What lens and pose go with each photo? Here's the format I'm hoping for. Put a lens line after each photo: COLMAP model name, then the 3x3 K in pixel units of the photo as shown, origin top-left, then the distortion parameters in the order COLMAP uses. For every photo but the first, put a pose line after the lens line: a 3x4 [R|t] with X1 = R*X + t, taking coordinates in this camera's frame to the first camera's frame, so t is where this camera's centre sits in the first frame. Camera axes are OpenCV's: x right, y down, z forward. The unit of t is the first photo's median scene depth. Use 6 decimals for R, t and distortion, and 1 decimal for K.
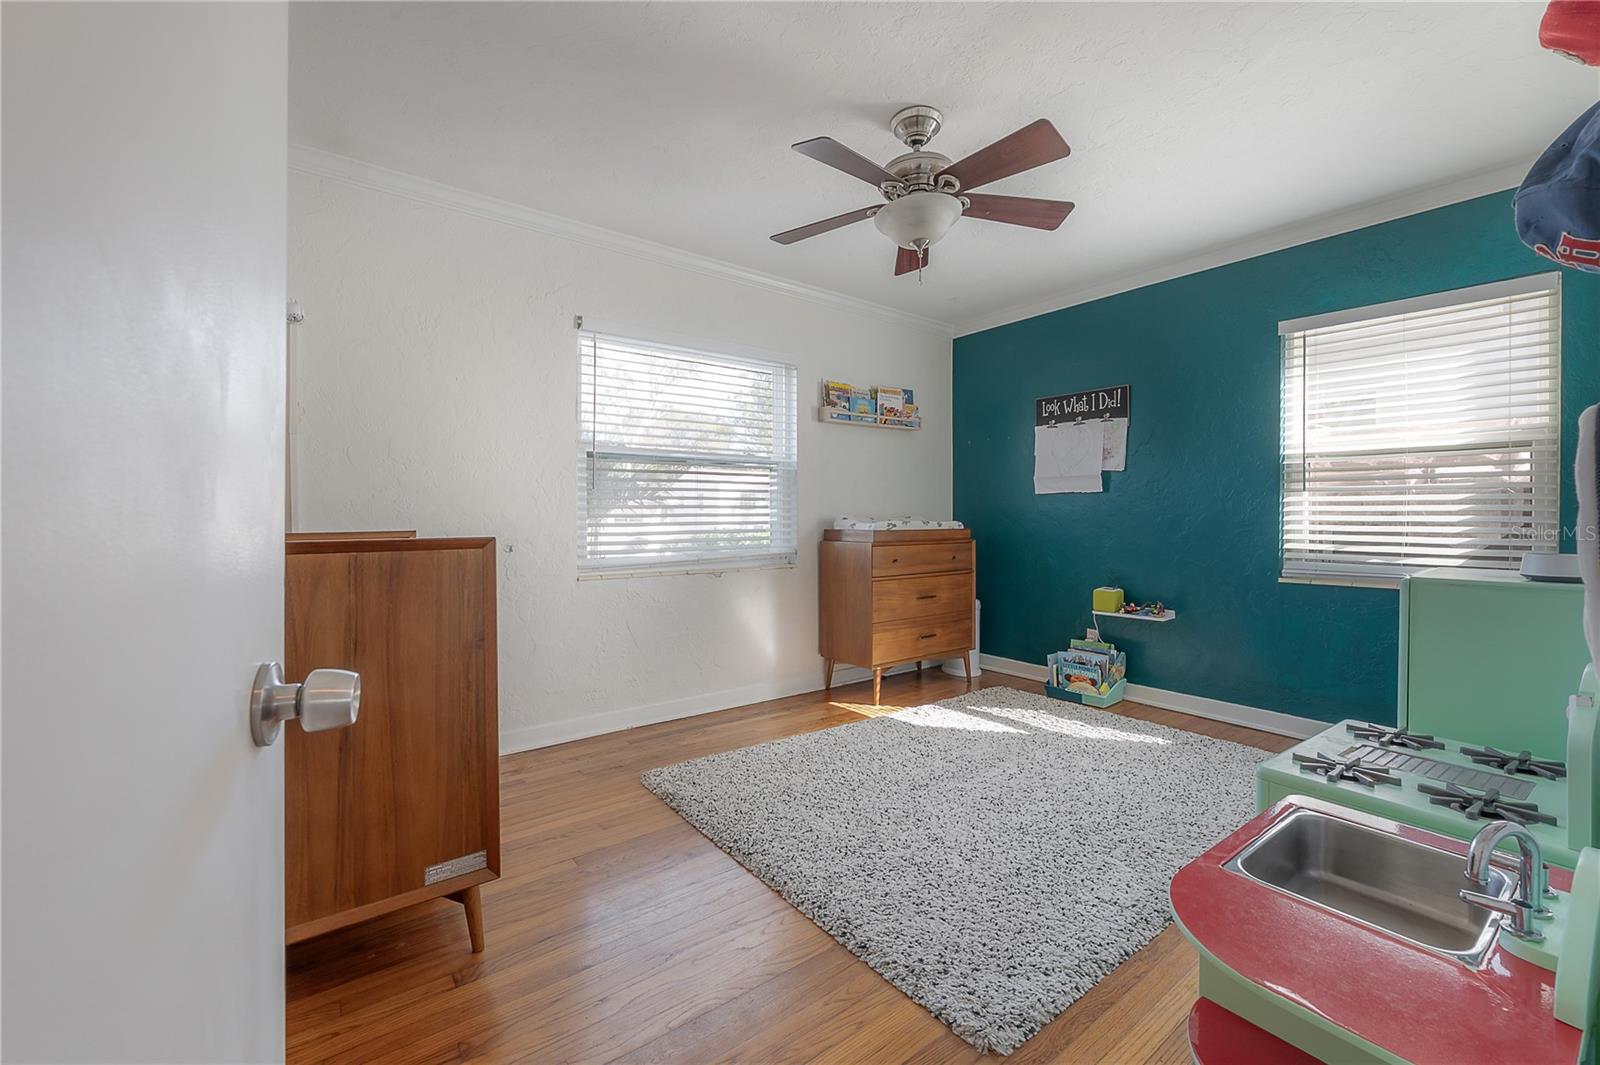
lens RADIAL K [[649.7, 0, 801.4], [0, 649.7, 521.3], [0, 0, 1]] dist [-0.000041, -0.000034]
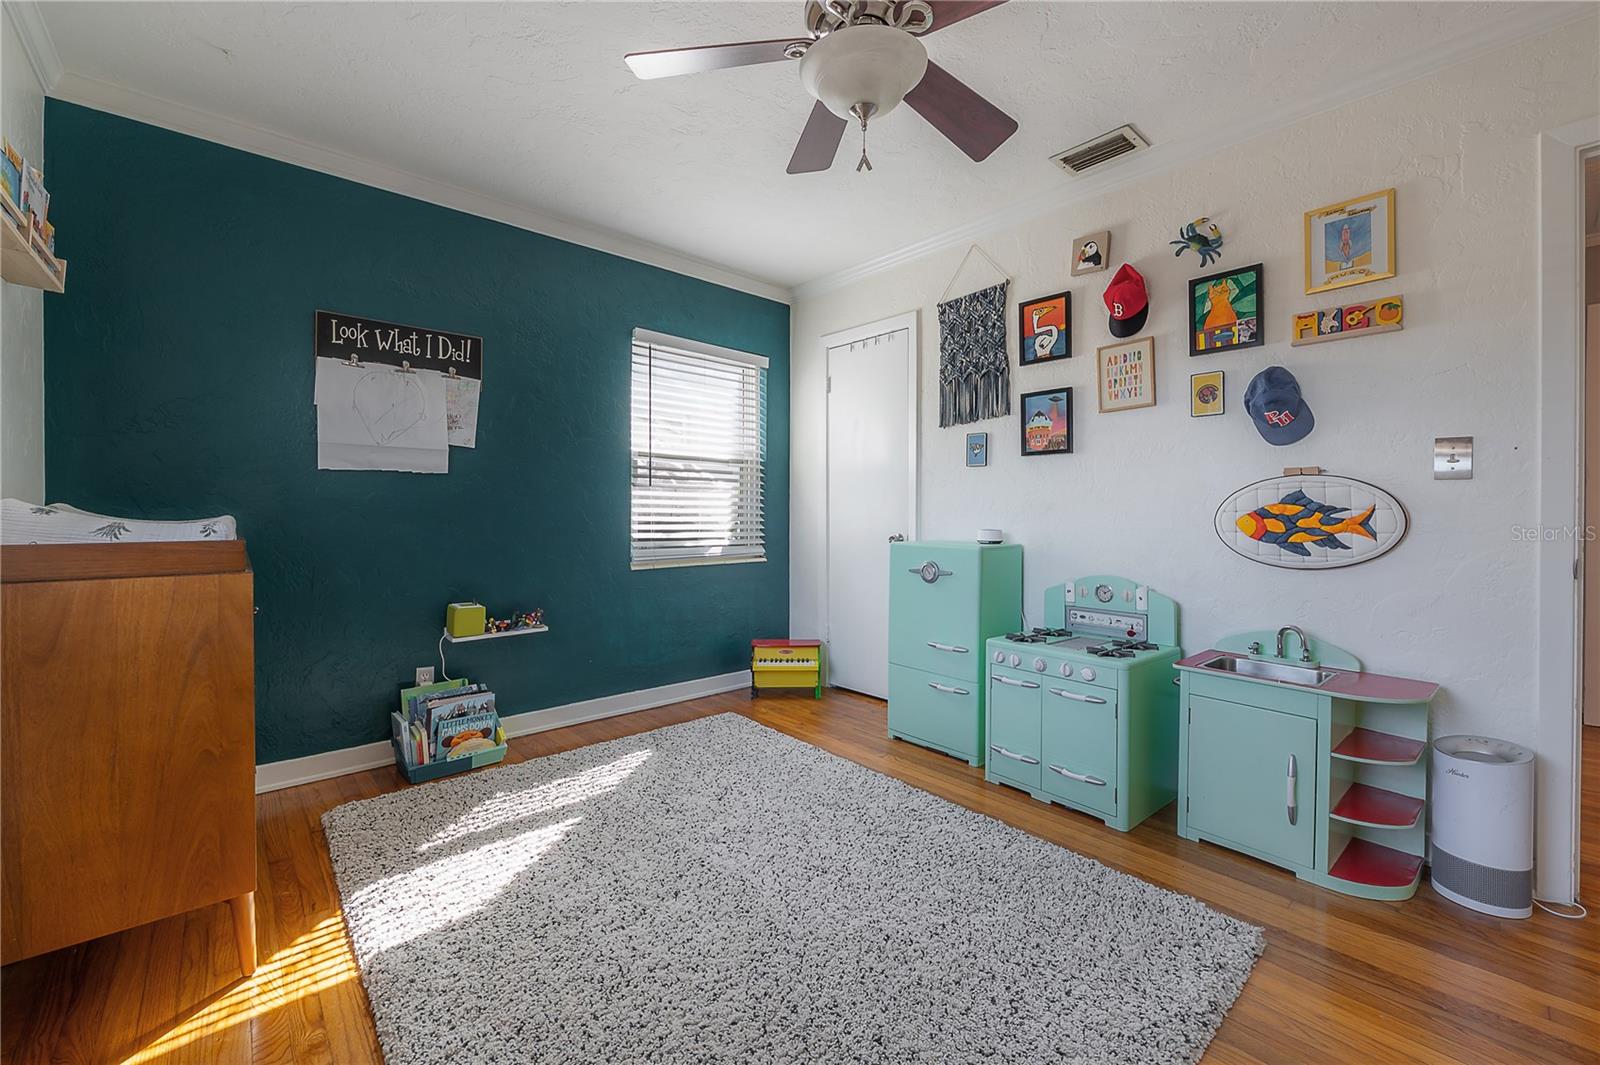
lens RADIAL K [[649.7, 0, 801.4], [0, 649.7, 521.3], [0, 0, 1]] dist [-0.000041, -0.000034]
pose [[-0.062467, -0.010054, 0.997996, -0.302118], [0.008609, 0.999907, 0.010612, 0.003621], [-0.998010, 0.009254, -0.062375, 0.683418]]
